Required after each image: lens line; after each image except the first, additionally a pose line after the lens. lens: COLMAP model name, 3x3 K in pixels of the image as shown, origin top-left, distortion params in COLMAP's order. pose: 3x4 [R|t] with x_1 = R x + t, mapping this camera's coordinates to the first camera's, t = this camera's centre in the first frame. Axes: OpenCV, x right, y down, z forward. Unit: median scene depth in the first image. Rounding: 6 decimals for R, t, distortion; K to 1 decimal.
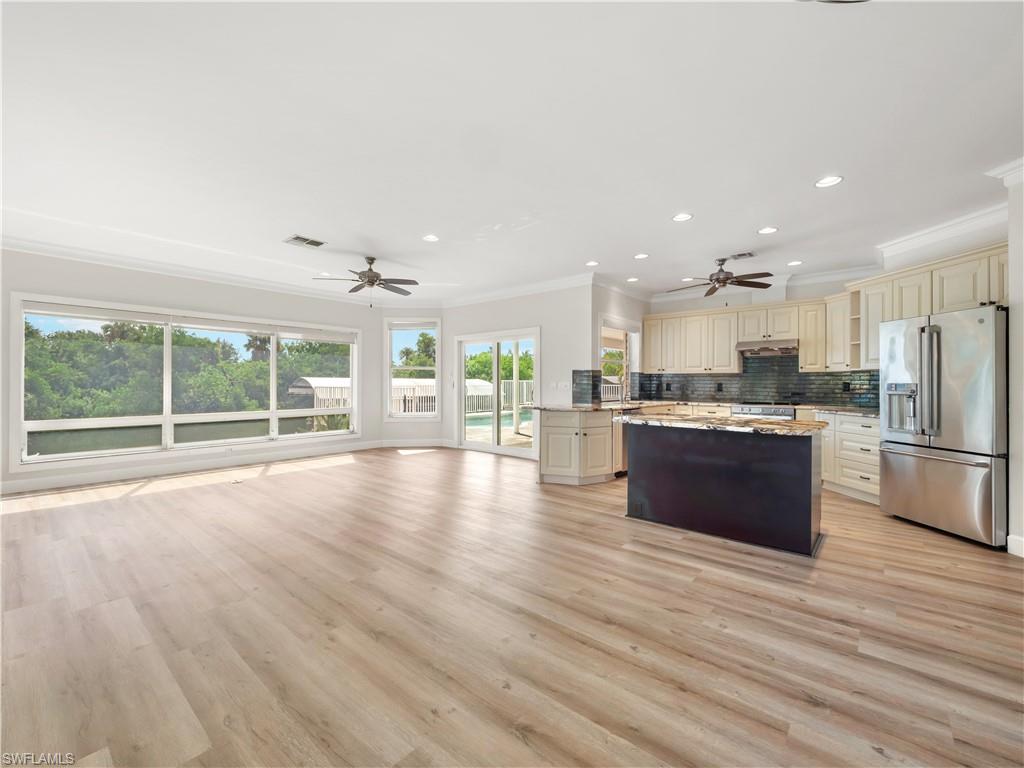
lens RADIAL K [[431.2, 0, 507.7], [0, 431.2, 381.6], [0, 0, 1]] dist [-0.001636, -0.000241]
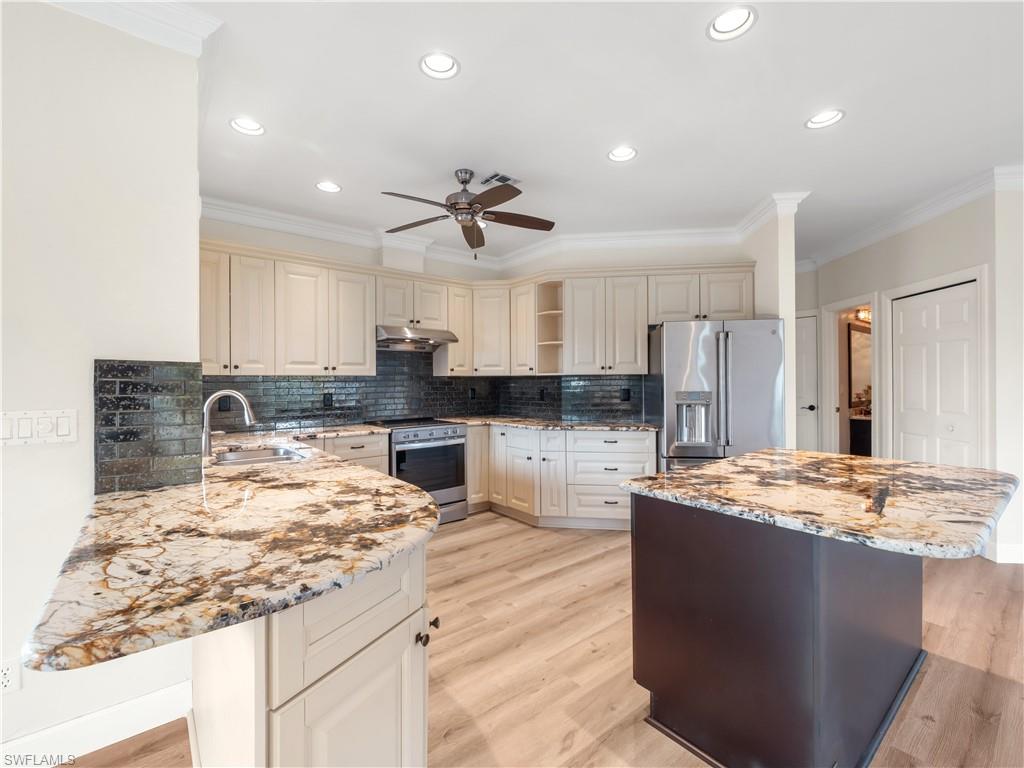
lens RADIAL K [[437.7, 0, 510.4], [0, 437.7, 380.4], [0, 0, 1]] dist [-0.000385, -0.000569]
pose [[0.194226, -0.003092, 0.980952, -0.033933], [0.008617, 0.999962, 0.001446, -0.013593], [-0.980919, 0.008172, 0.194245, 0.740148]]
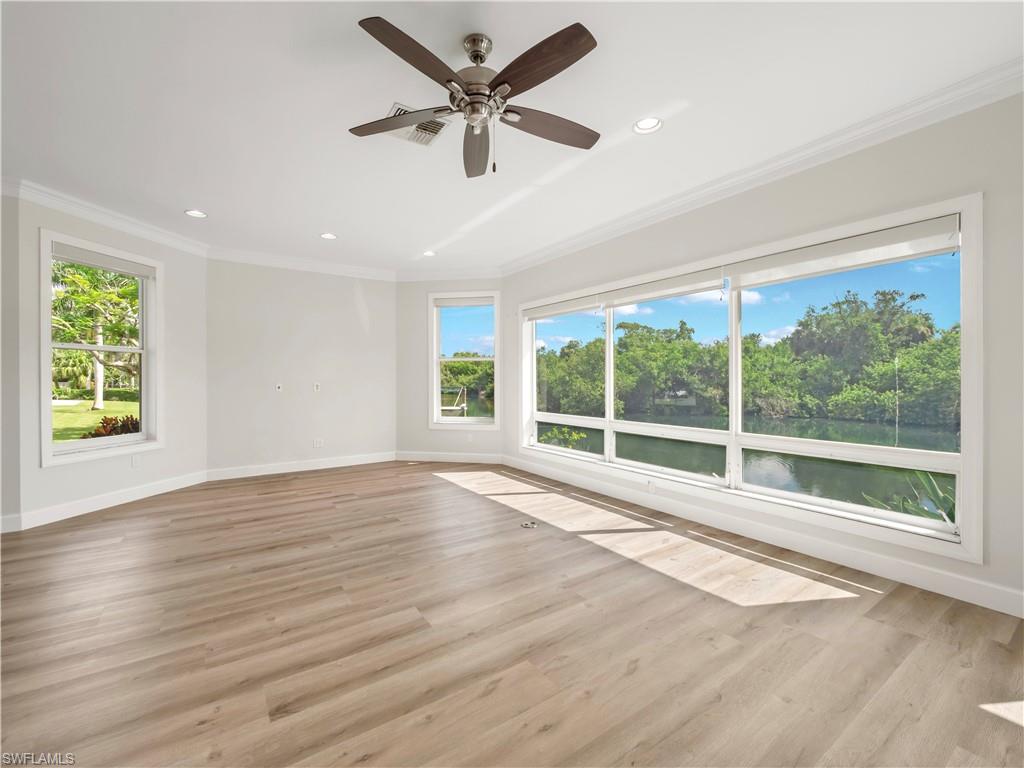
lens RADIAL K [[431.2, 0, 507.7], [0, 431.2, 381.6], [0, 0, 1]] dist [-0.001636, -0.000241]
pose [[-0.261271, 0.004695, -0.965254, 0.026930], [0.004486, 0.999983, 0.003650, 0.003697], [0.965255, -0.003377, -0.261287, 0.998063]]
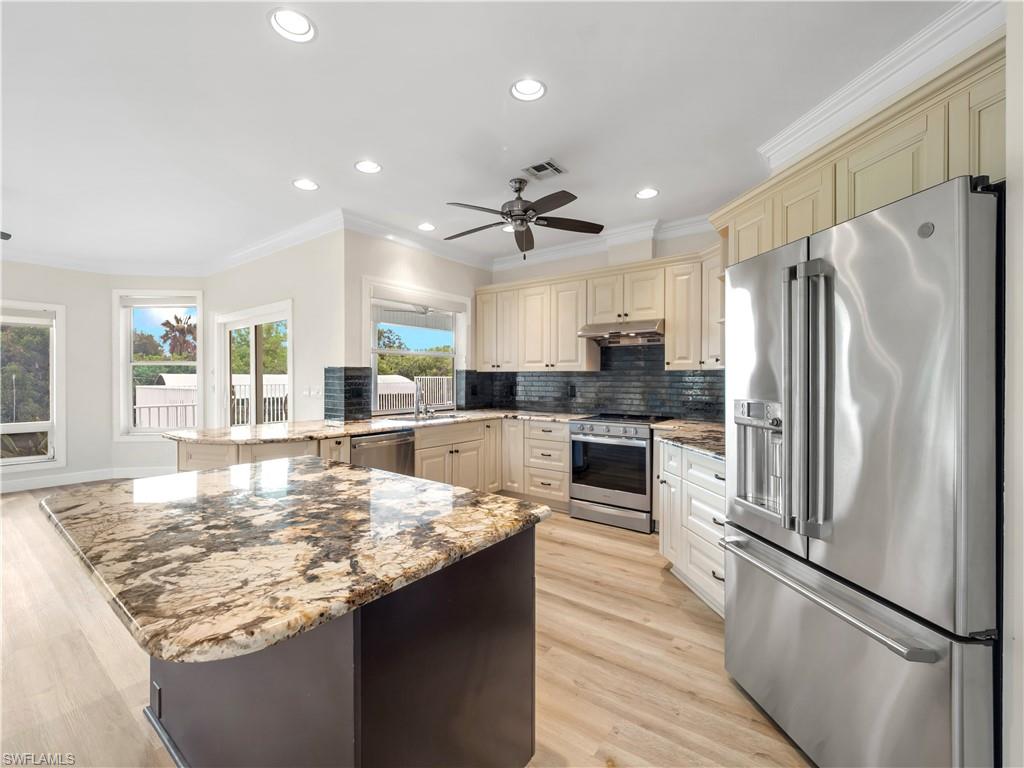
lens RADIAL K [[437.7, 0, 510.4], [0, 437.7, 380.4], [0, 0, 1]] dist [-0.000385, -0.000569]
pose [[0.997609, -0.002401, 0.069070, 0.393834], [0.001699, 0.999946, 0.010232, -0.013783], [-0.069091, -0.010091, 0.997559, 0.355991]]
